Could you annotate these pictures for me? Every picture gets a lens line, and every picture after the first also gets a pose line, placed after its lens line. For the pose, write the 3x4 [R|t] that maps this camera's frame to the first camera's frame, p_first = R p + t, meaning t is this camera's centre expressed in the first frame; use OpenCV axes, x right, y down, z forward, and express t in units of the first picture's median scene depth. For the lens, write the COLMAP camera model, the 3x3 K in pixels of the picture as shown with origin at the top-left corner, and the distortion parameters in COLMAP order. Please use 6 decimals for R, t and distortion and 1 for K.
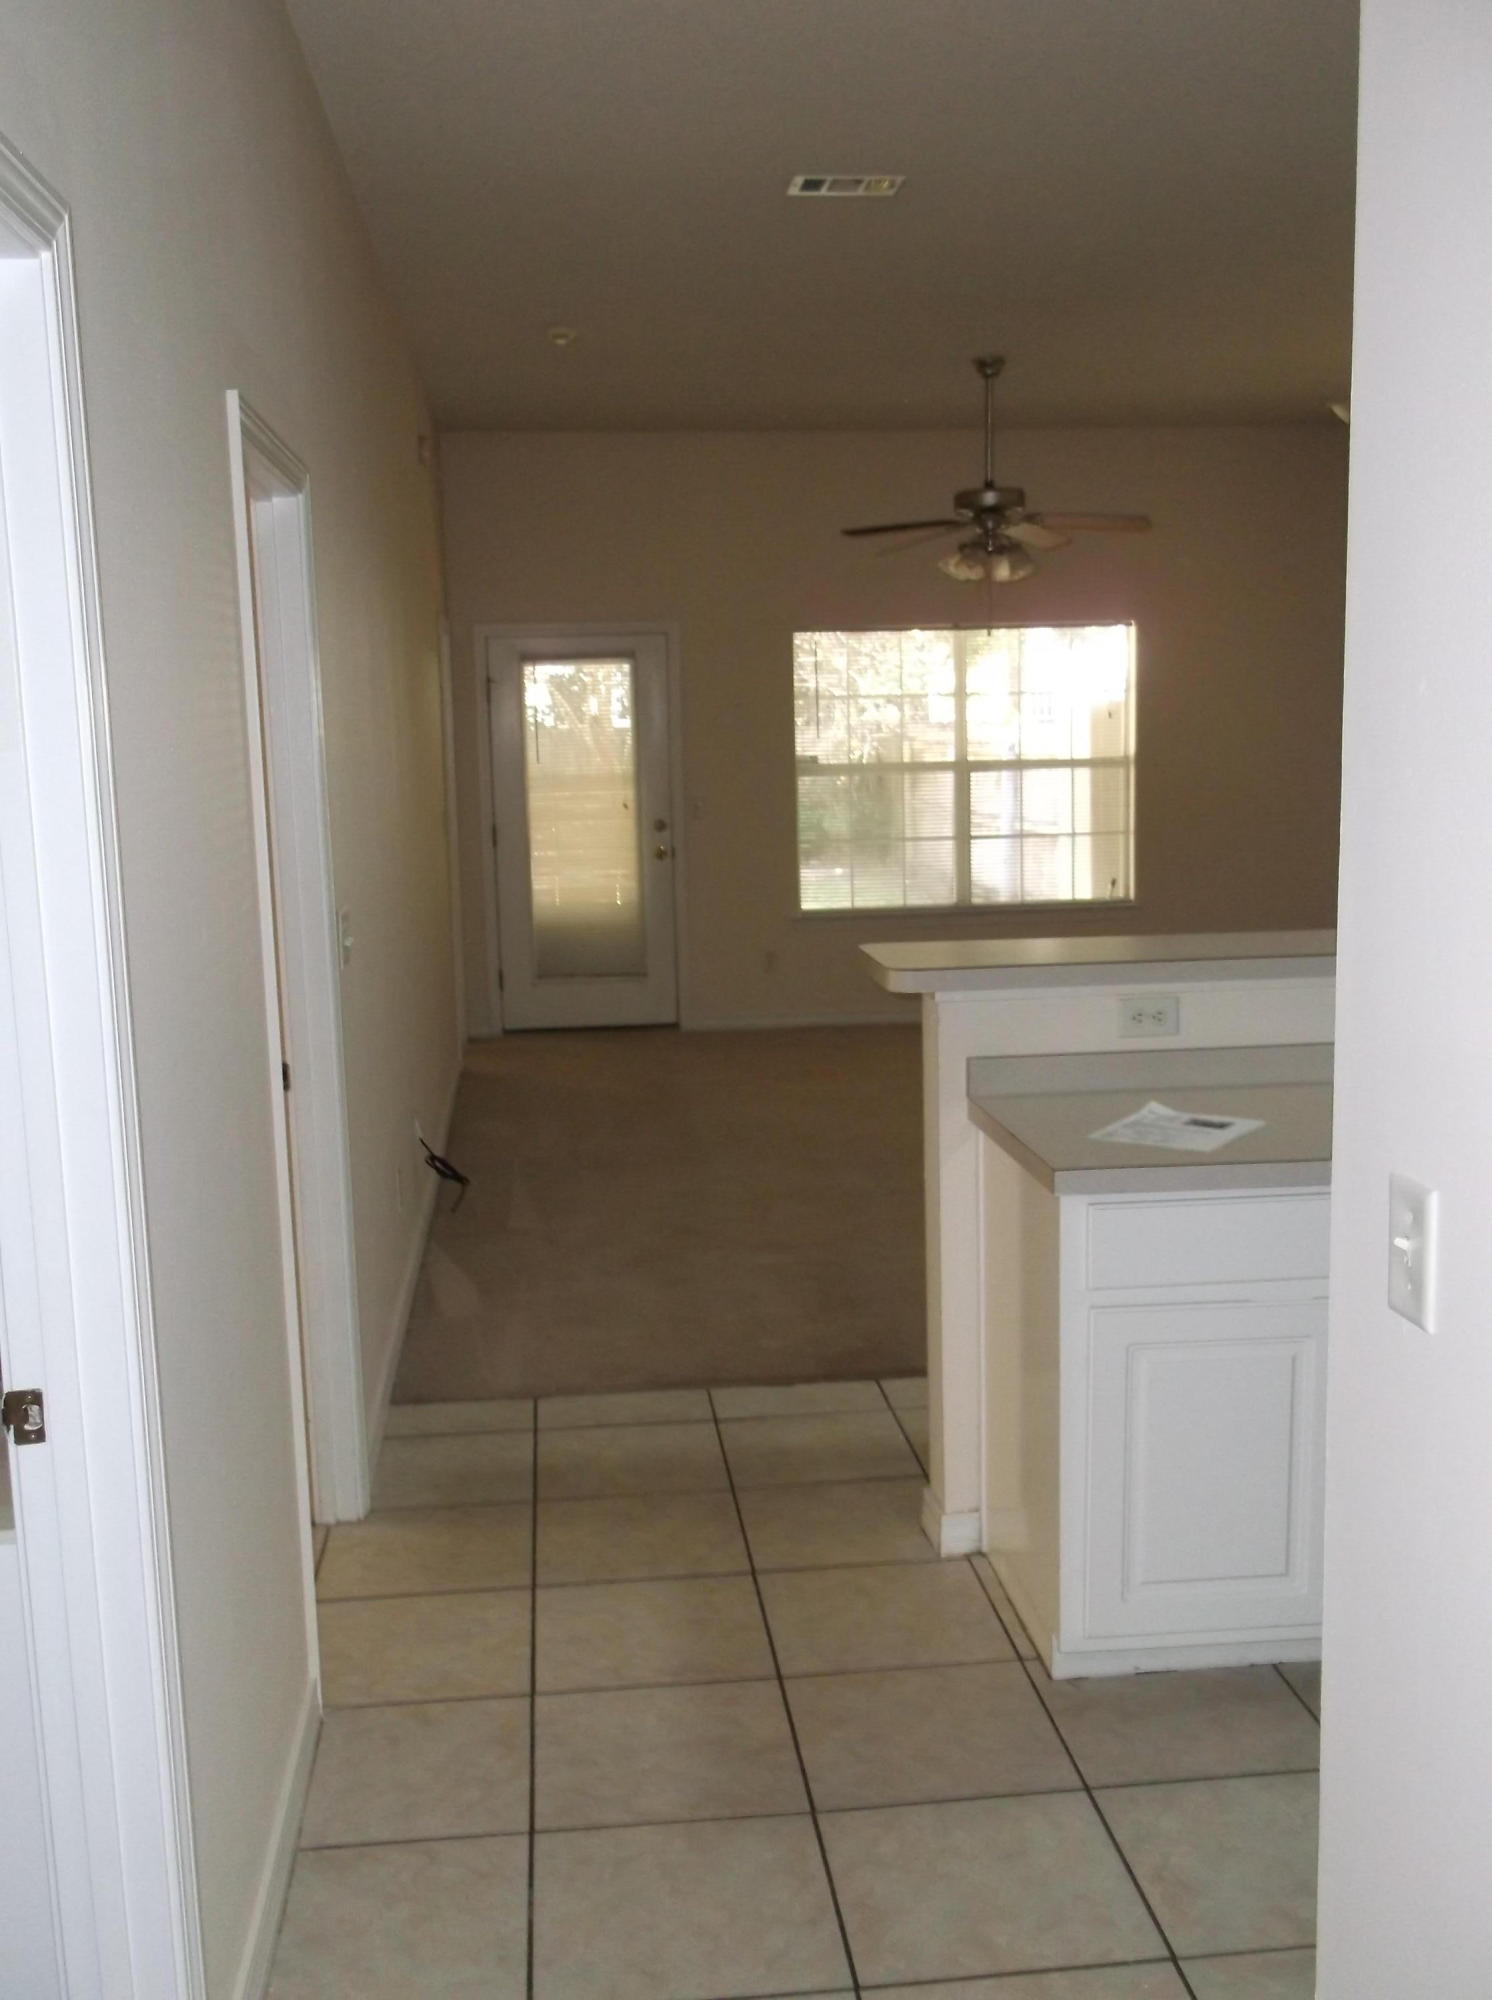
lens RADIAL K [[1949.7, 0, 746.0], [0, 1949.7, 1000.0], [0, 0, 1]] dist [-0.009688, -0.001630]
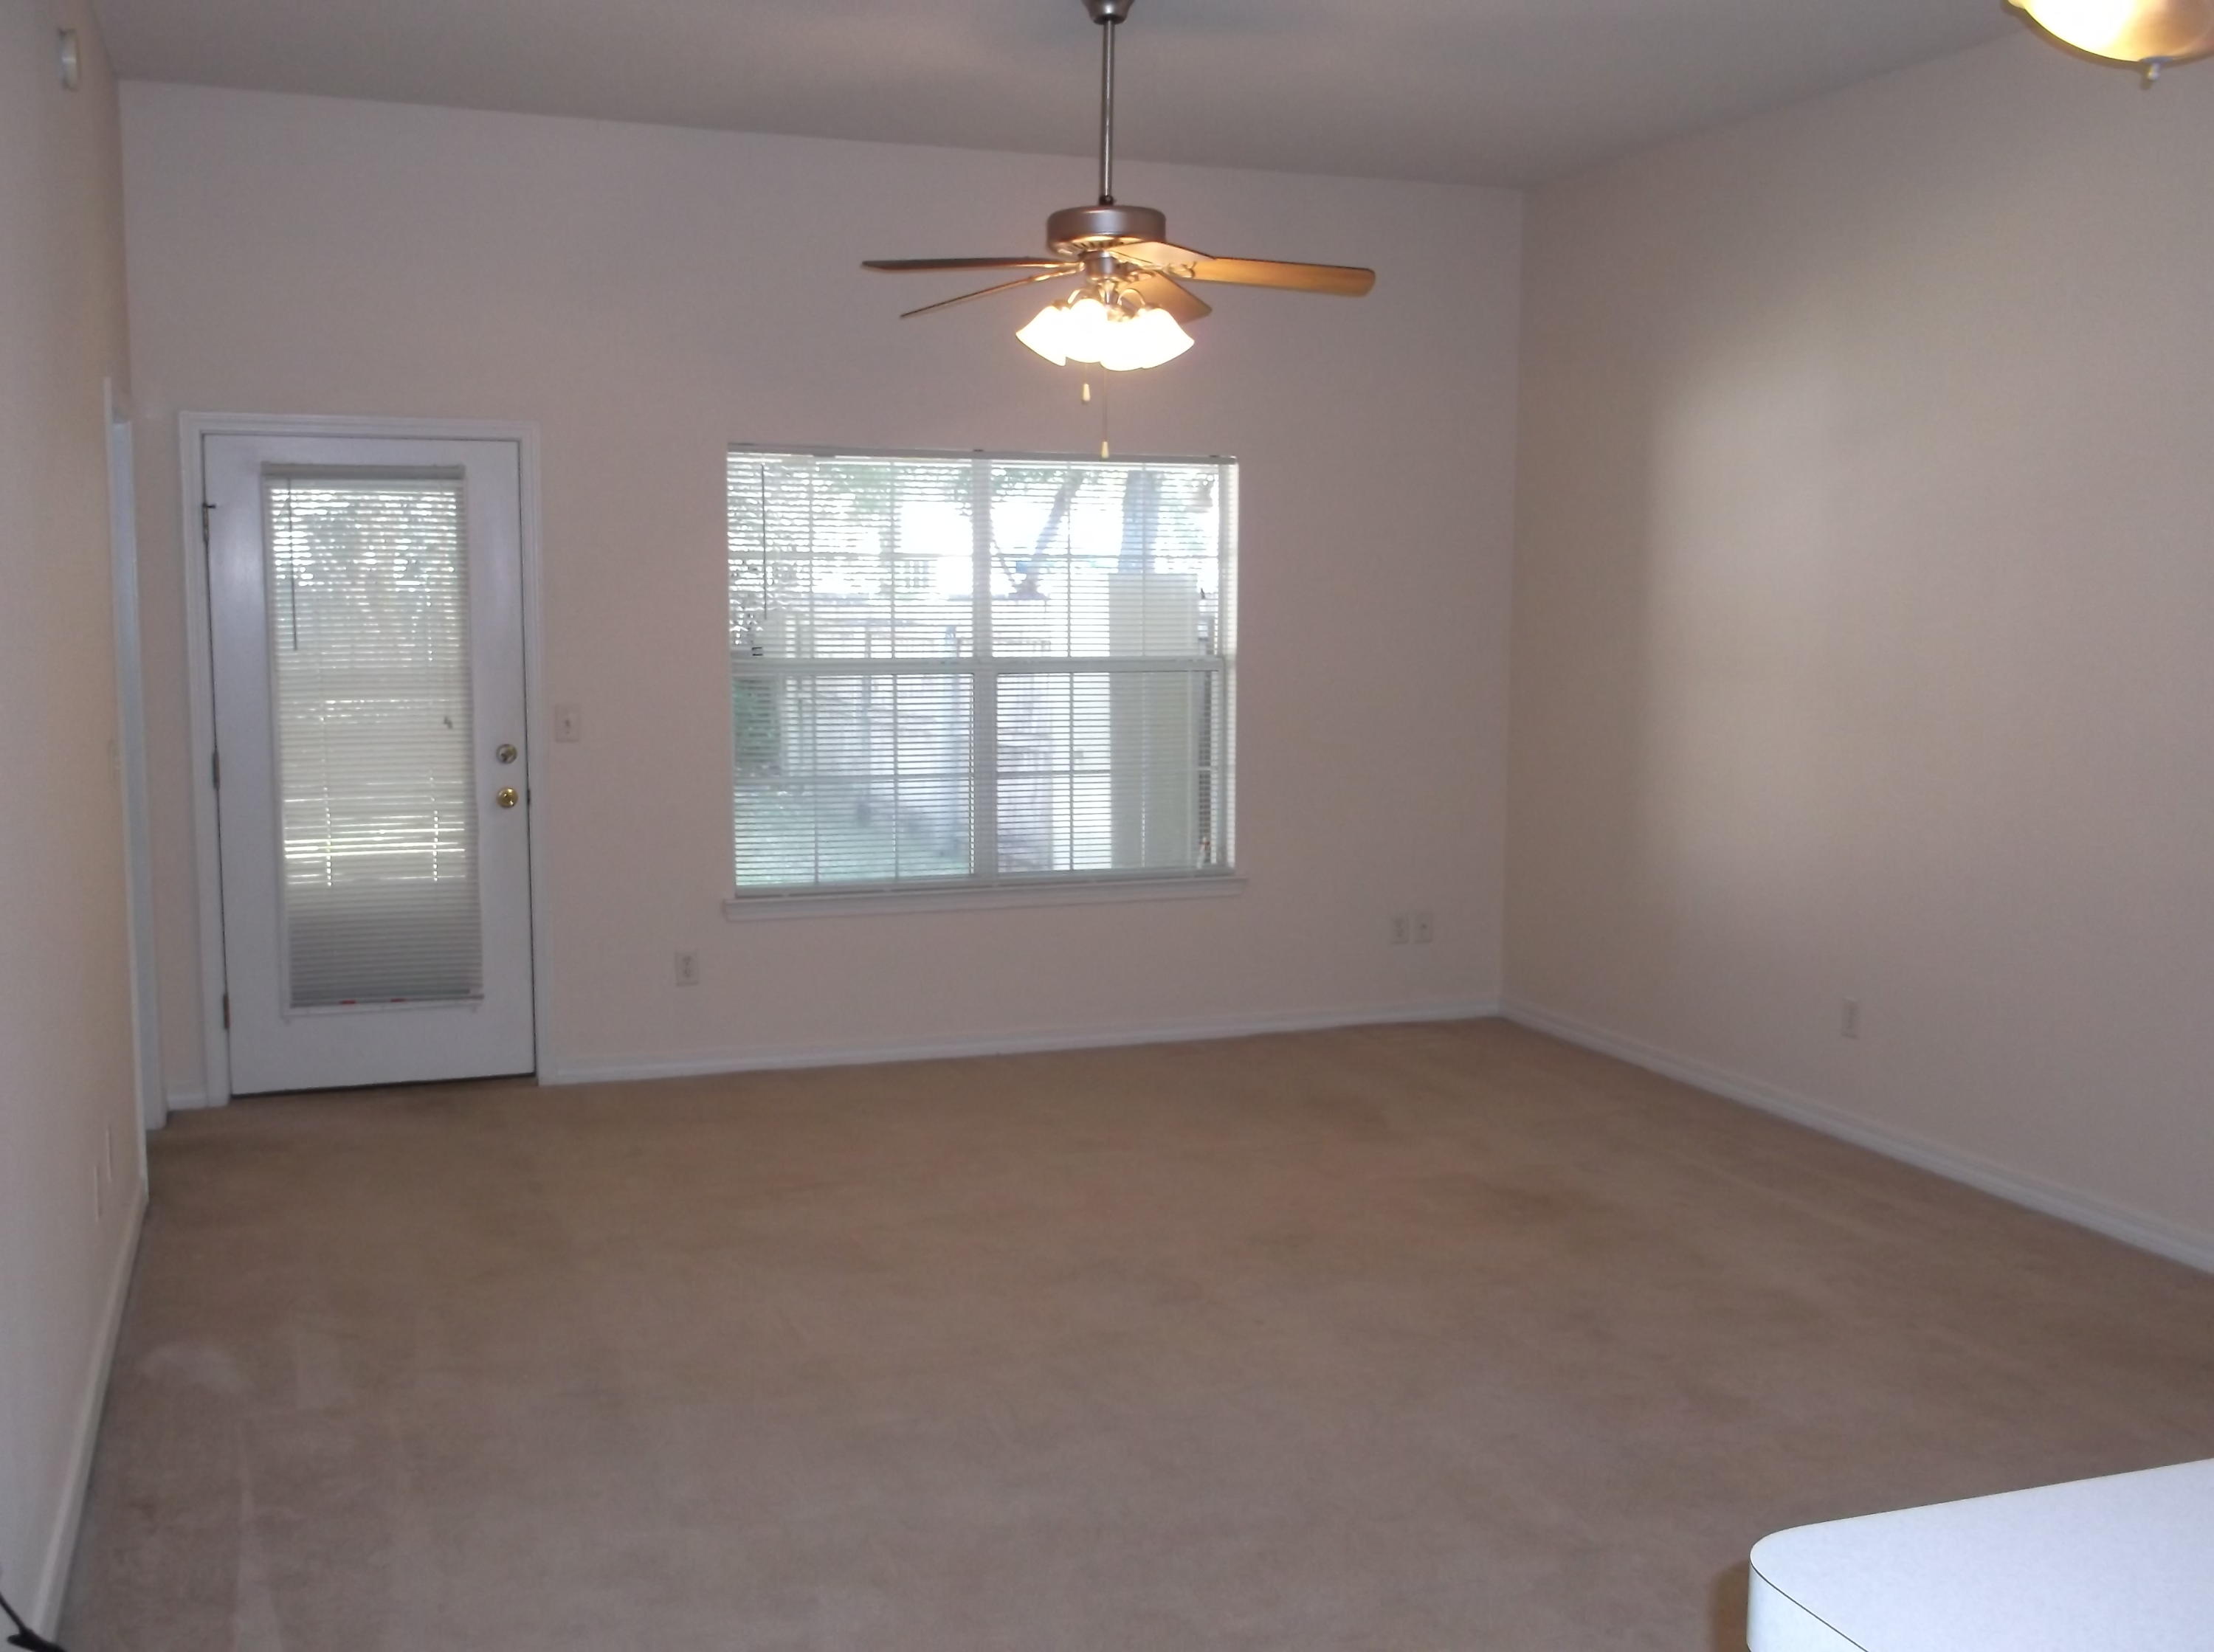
lens RADIAL K [[2335.7, 0, 1107.0], [0, 2335.7, 826.0], [0, 0, 1]] dist [0.078907, -0.020133]
pose [[0.972896, -0.000377, 0.231245, -0.030736], [0.010072, 0.999119, -0.040746, -0.034372], [-0.231026, 0.041971, 0.972042, 0.232748]]
